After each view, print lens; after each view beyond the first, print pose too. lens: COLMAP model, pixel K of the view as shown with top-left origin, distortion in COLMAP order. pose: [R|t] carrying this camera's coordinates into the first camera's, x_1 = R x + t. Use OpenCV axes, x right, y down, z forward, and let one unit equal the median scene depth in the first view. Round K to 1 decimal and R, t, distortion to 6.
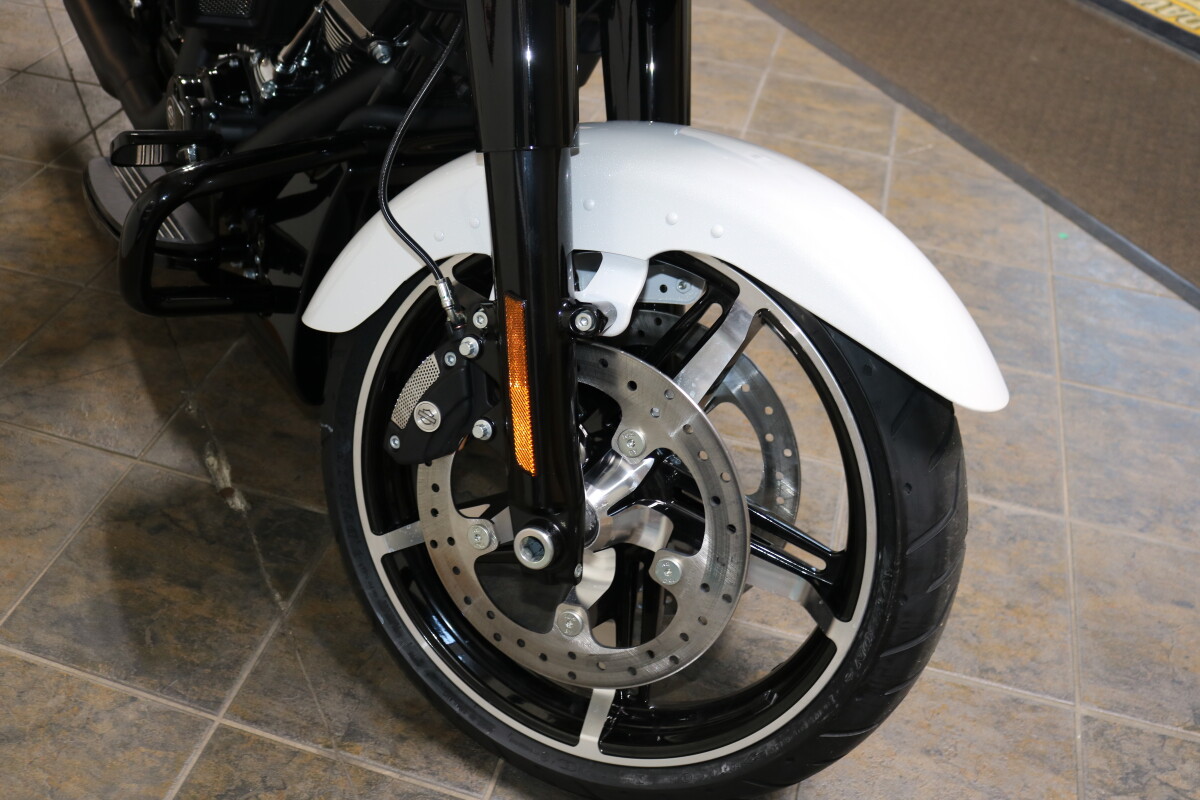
lens RADIAL K [[1064.6, 0, 594.2], [0, 1064.6, 398.3], [0, 0, 1]] dist [-0.142086, 0.113415]
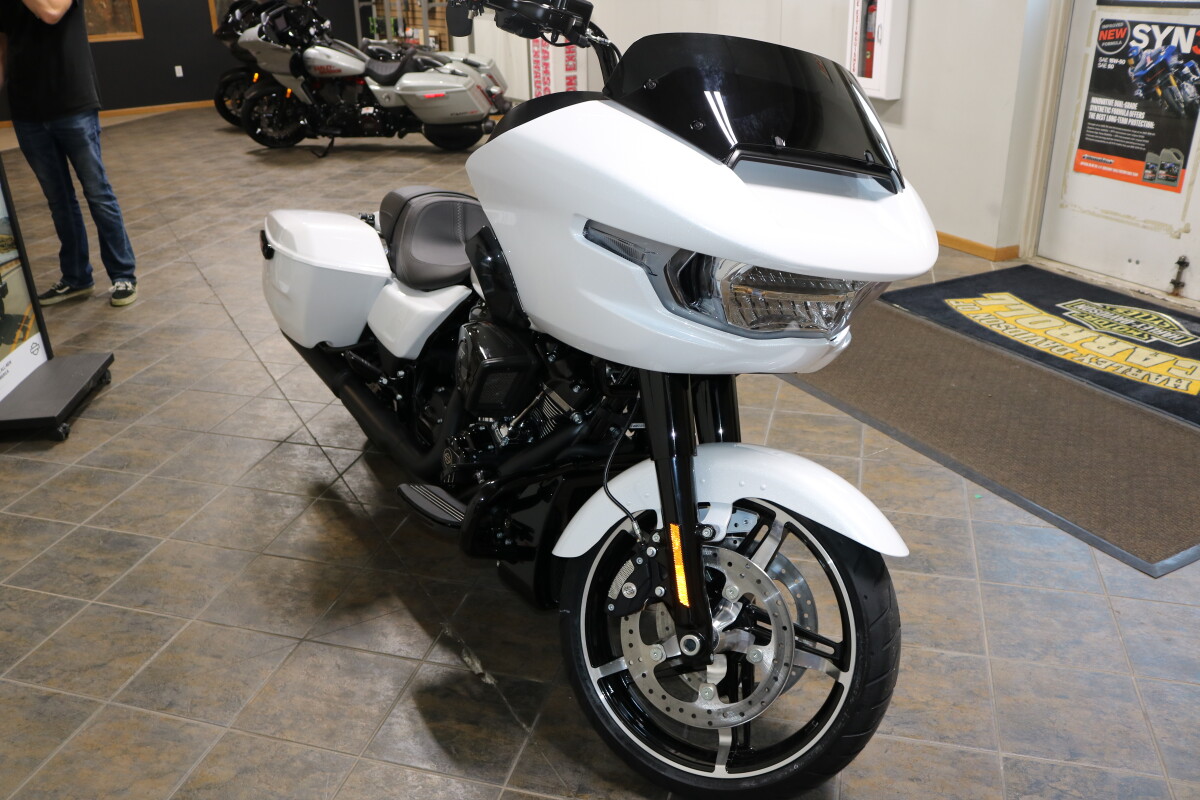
lens RADIAL K [[939.2, 0, 600.3], [0, 939.2, 434.3], [0, 0, 1]] dist [-0.115318, 0.072404]
pose [[0.997052, -0.072714, -0.024499, -0.105727], [0.062937, 0.957653, -0.280961, 0.166623], [0.043891, 0.278591, 0.959406, -0.581326]]
